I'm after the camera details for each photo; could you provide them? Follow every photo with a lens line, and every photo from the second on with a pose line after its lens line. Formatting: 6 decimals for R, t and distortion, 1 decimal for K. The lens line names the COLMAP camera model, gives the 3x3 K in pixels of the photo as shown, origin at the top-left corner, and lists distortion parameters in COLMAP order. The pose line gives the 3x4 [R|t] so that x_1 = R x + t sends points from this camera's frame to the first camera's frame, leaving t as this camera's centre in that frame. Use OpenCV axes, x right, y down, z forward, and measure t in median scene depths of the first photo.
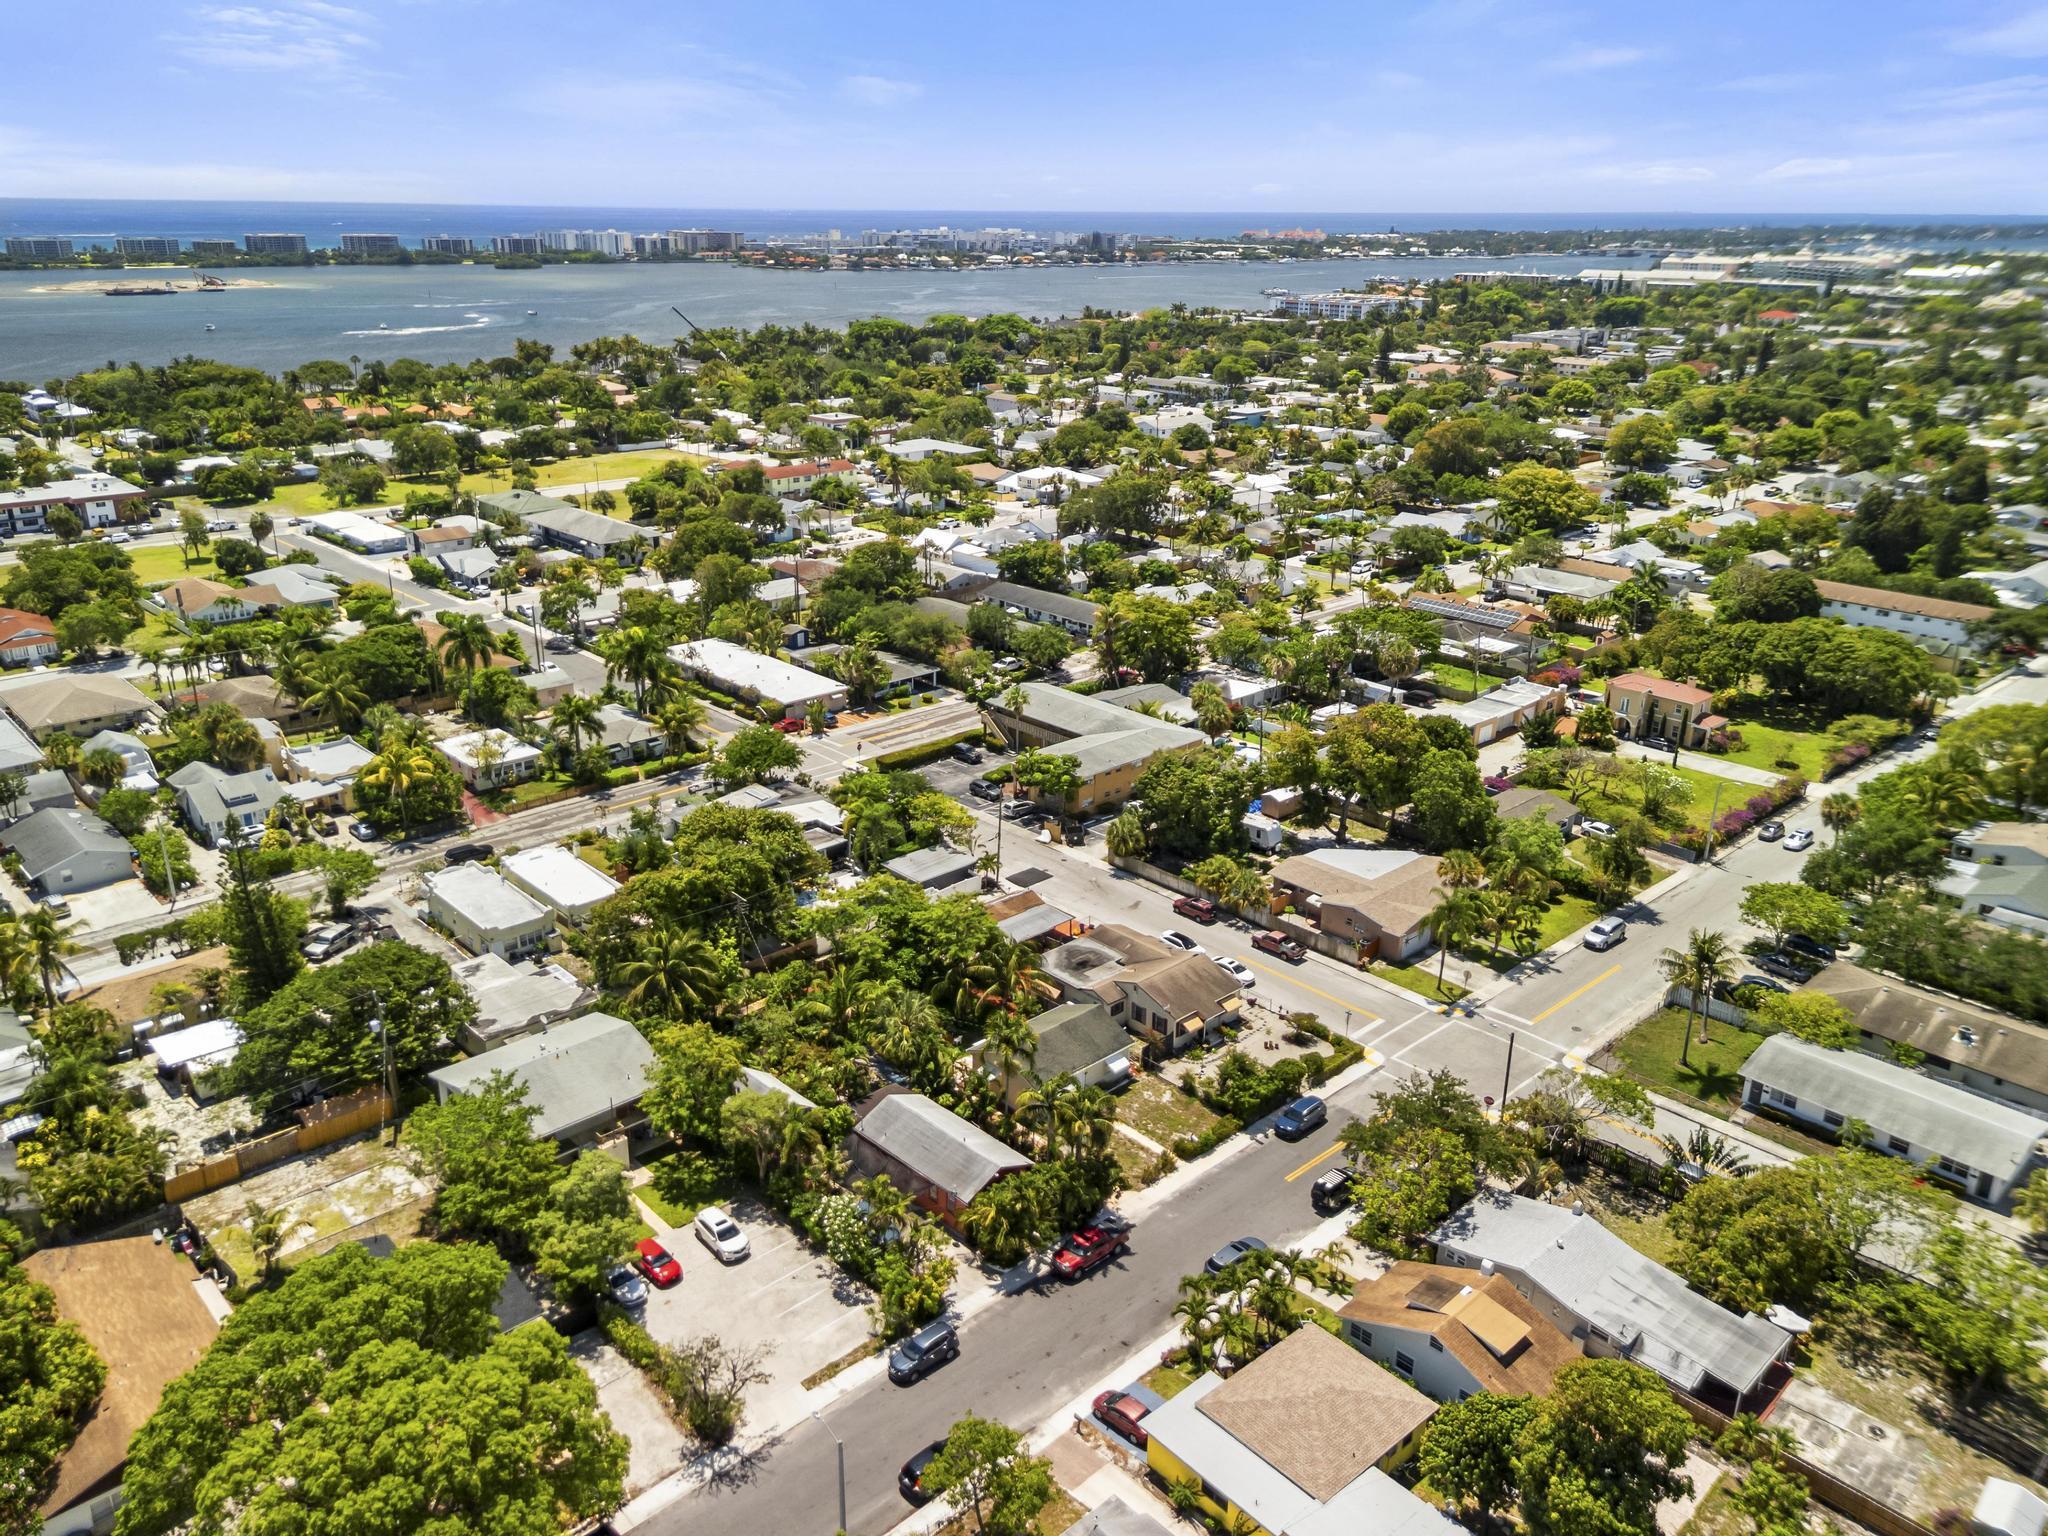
lens RADIAL K [[1498.7, 0, 1017.1], [0, 1498.7, 799.0], [0, 0, 1]] dist [0.070305, -0.064267]
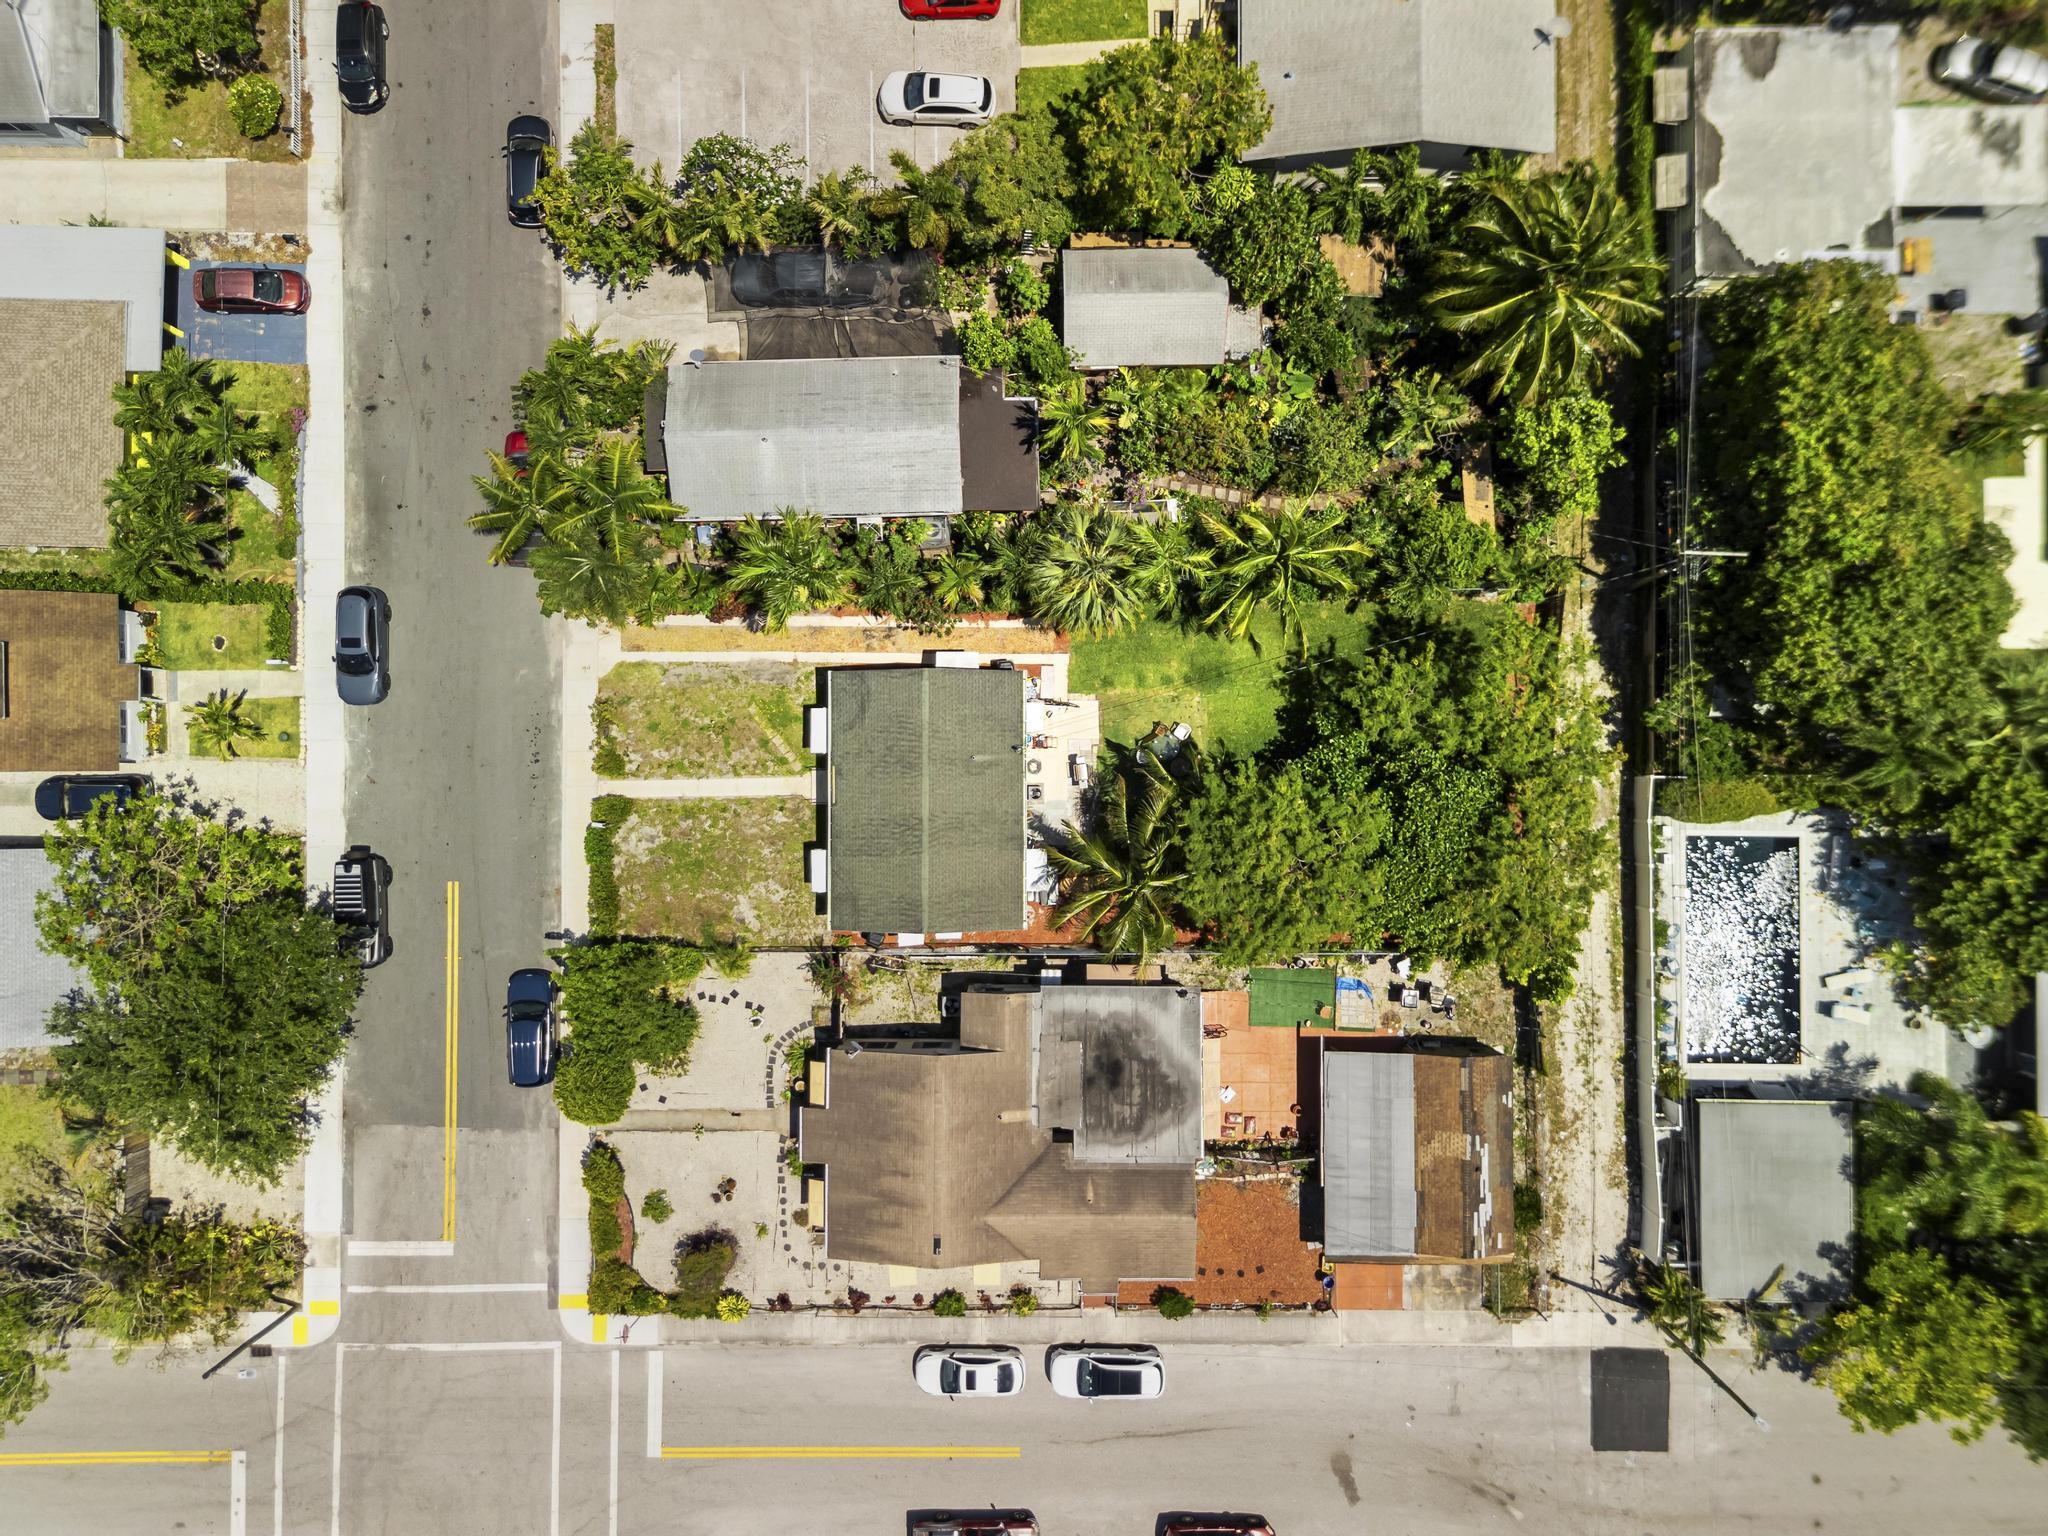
lens RADIAL K [[1510.9, 0, 1024.0], [0, 1510.9, 768.0], [0, 0, 1]] dist [0.070600, -0.068287]
pose [[-0.678870, 0.734193, -0.009795, -0.003258], [-0.258679, -0.226659, 0.938995, -0.284975], [0.687183, 0.639989, 0.343792, 0.700837]]
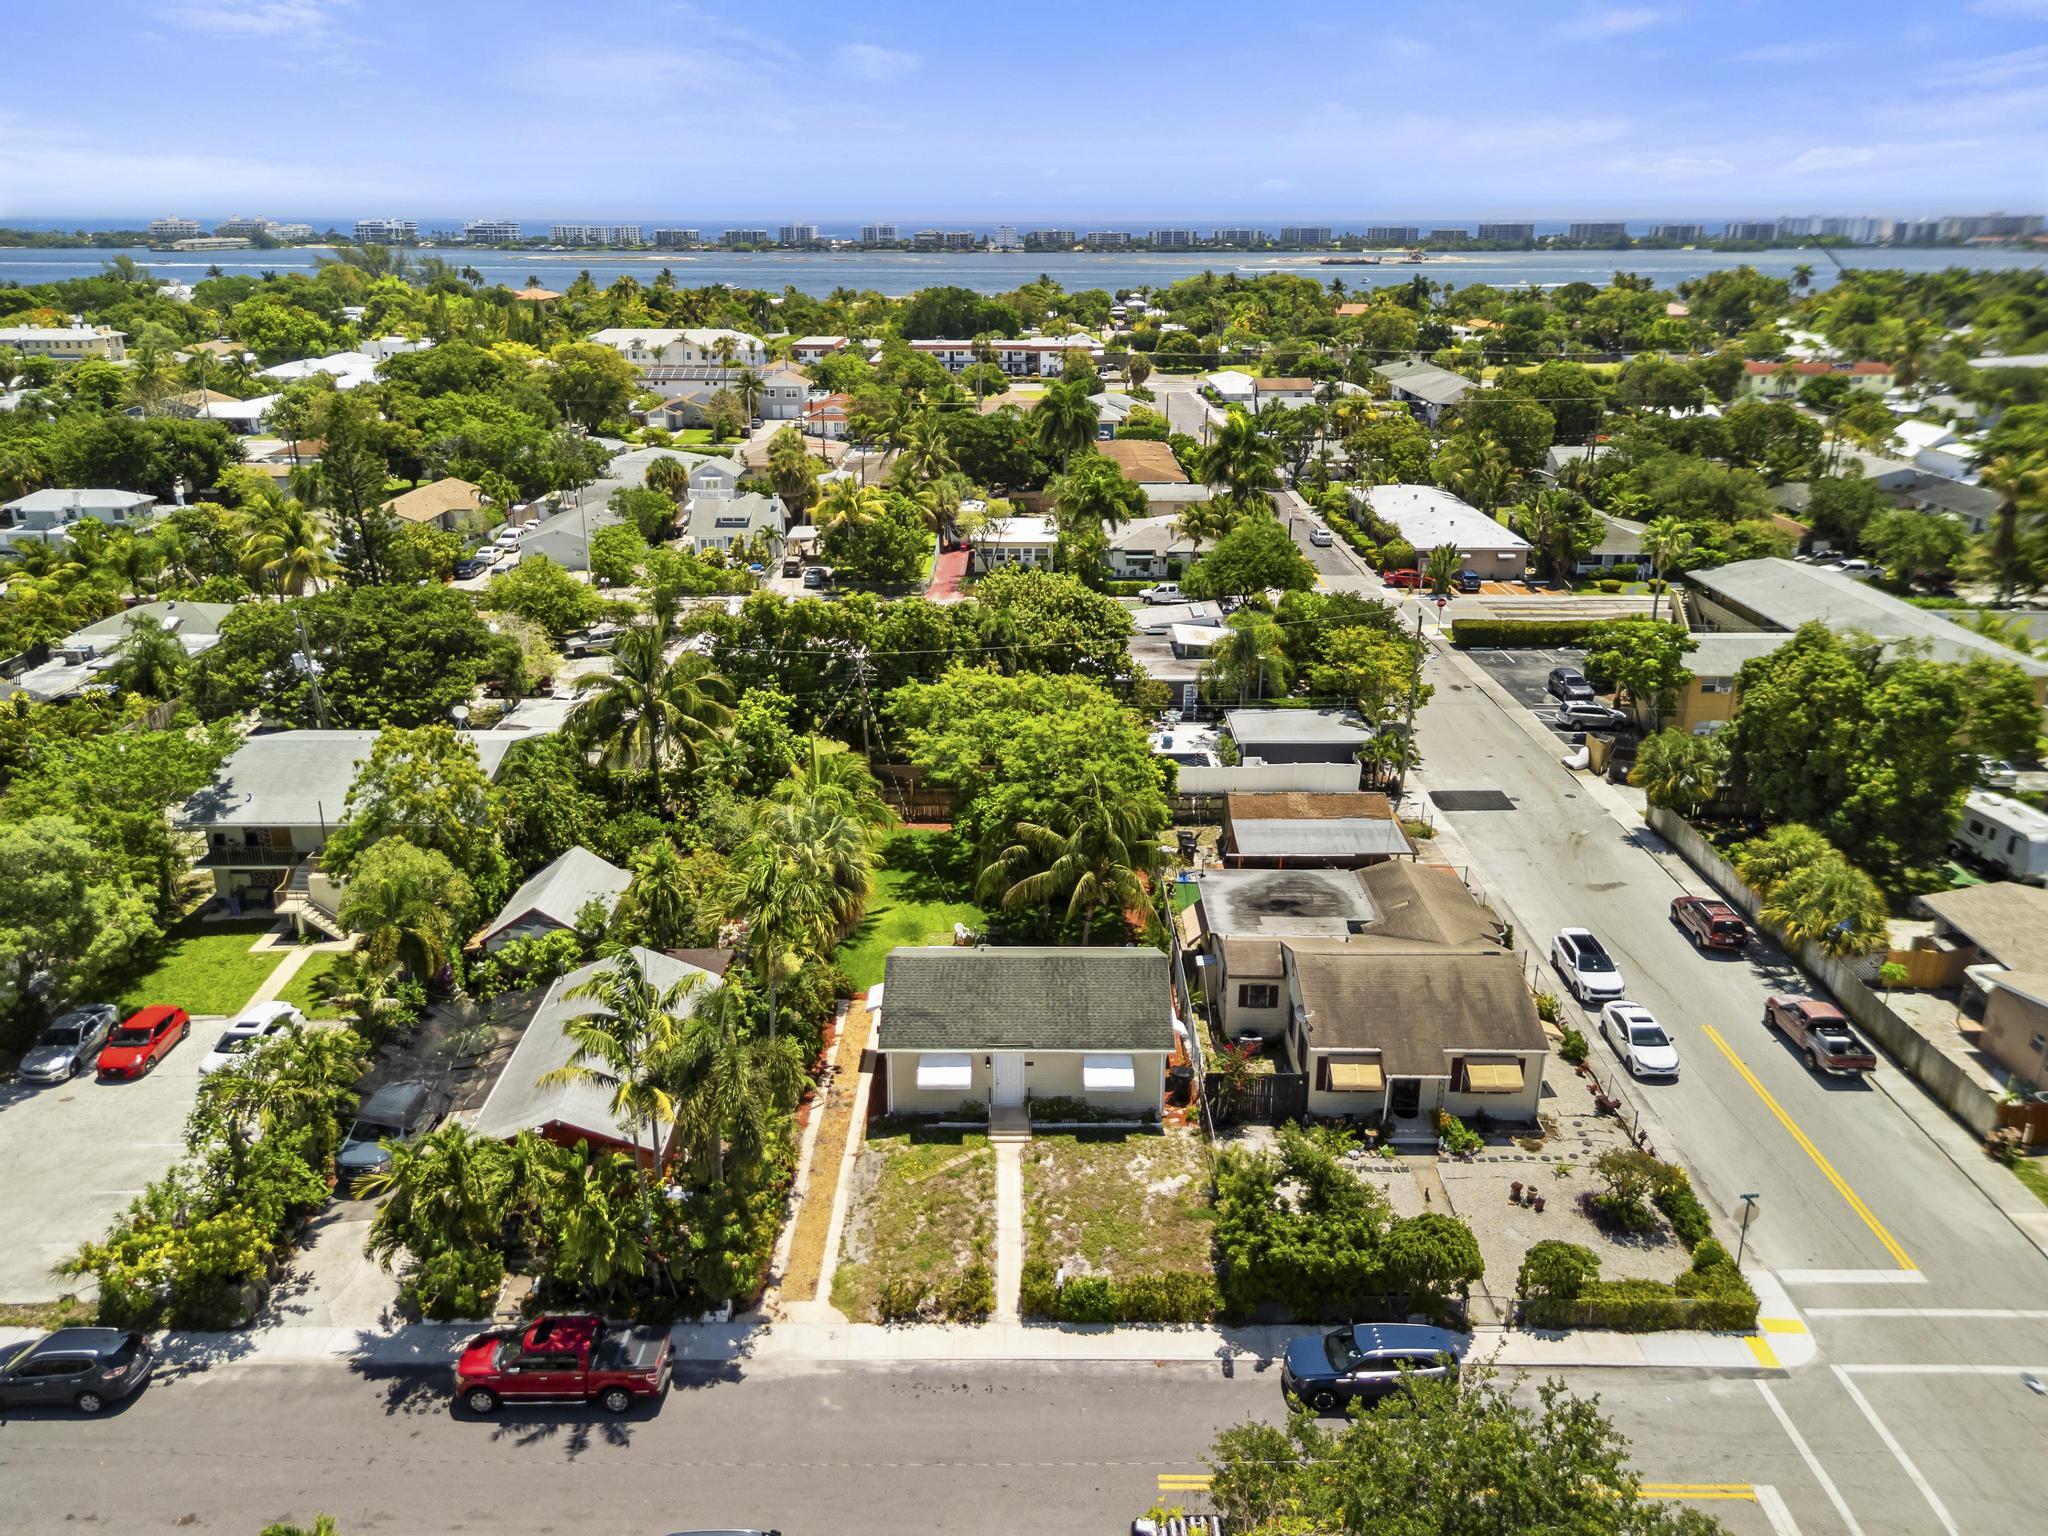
lens RADIAL K [[1510.9, 0, 1024.0], [0, 1510.9, 768.0], [0, 0, 1]] dist [0.070600, -0.068287]
pose [[0.731375, 0.224735, -0.643883, 0.271611], [-0.244950, 0.967707, 0.059525, 0.053347], [0.636467, 0.114184, 0.762805, 0.515941]]
